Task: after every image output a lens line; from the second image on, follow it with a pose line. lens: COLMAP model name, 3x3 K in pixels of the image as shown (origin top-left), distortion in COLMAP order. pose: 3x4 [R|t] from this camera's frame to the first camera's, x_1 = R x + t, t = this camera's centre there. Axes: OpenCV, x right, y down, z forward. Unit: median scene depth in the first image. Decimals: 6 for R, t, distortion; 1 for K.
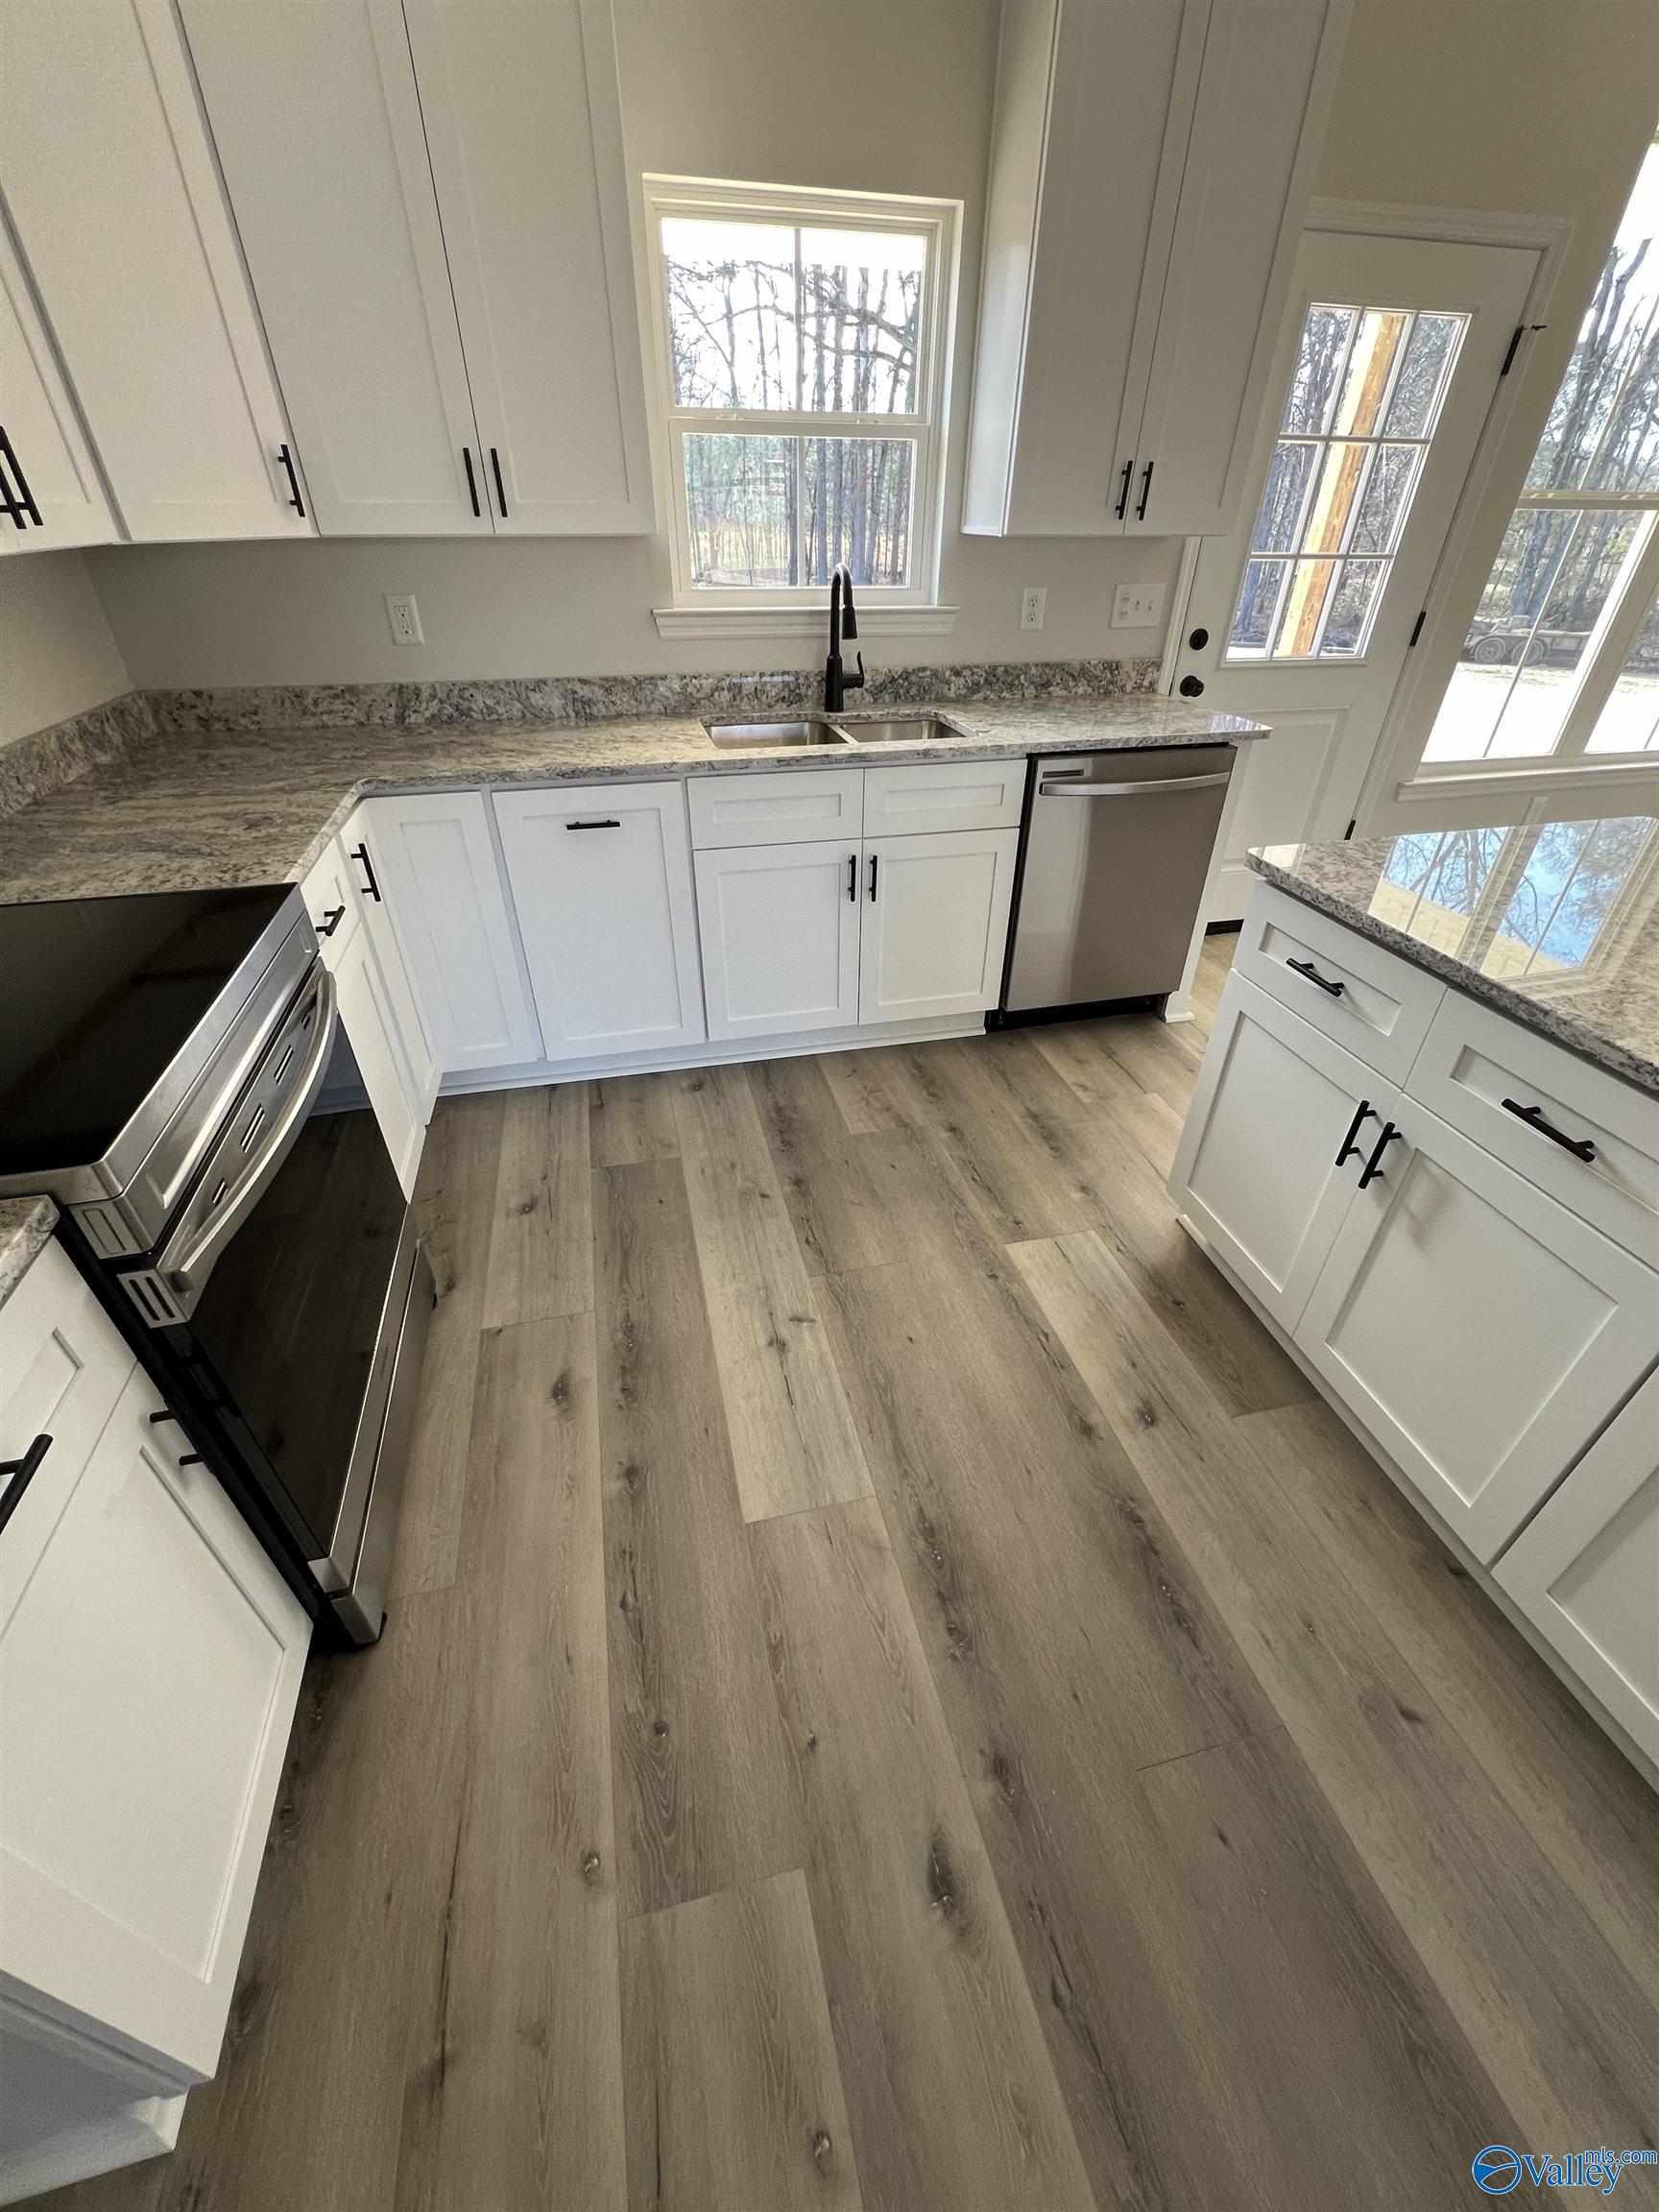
lens RADIAL K [[887.2, 0, 829.5], [0, 887.2, 1106.0], [0, 0, 1]] dist [-0.009845, 0.004016]
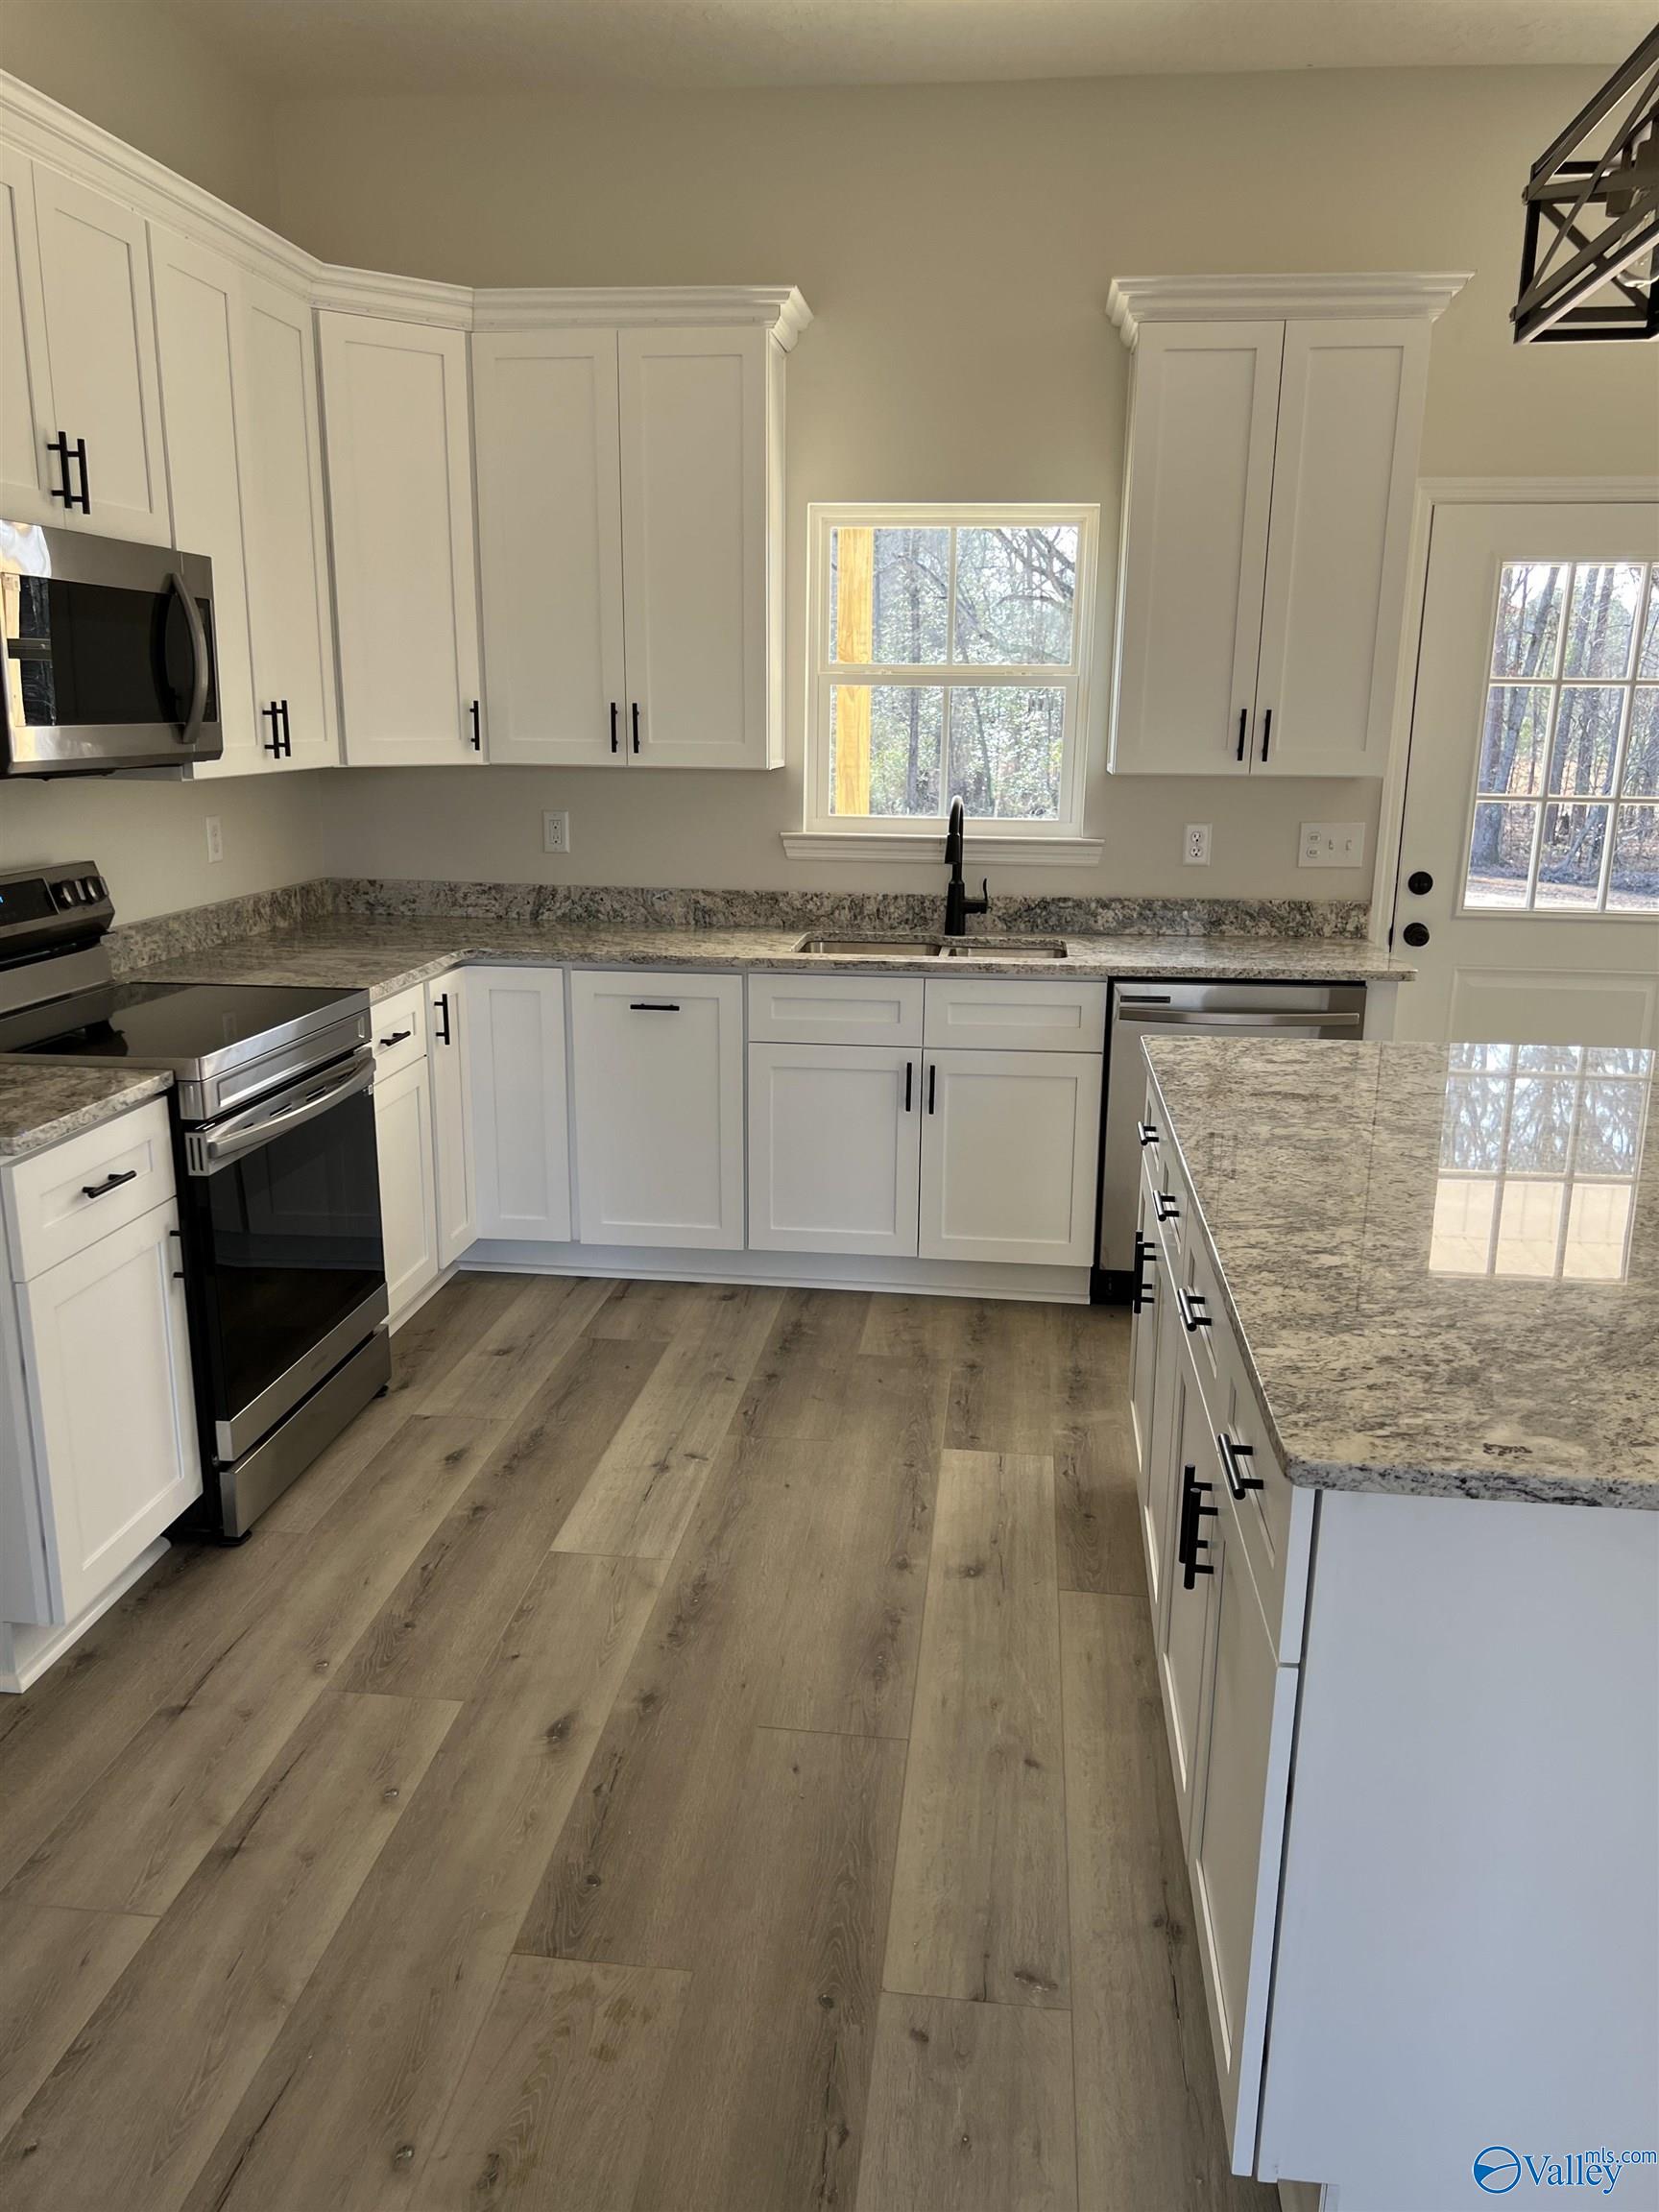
lens RADIAL K [[1621.7, 0, 829.5], [0, 1621.7, 1106.0], [0, 0, 1]] dist [0.112114, -0.260123]
pose [[0.938800, 0.085174, -0.333765, 0.534945], [-0.198048, 0.926248, -0.320690, 0.339162], [0.281835, 0.367165, 0.886430, -0.559056]]
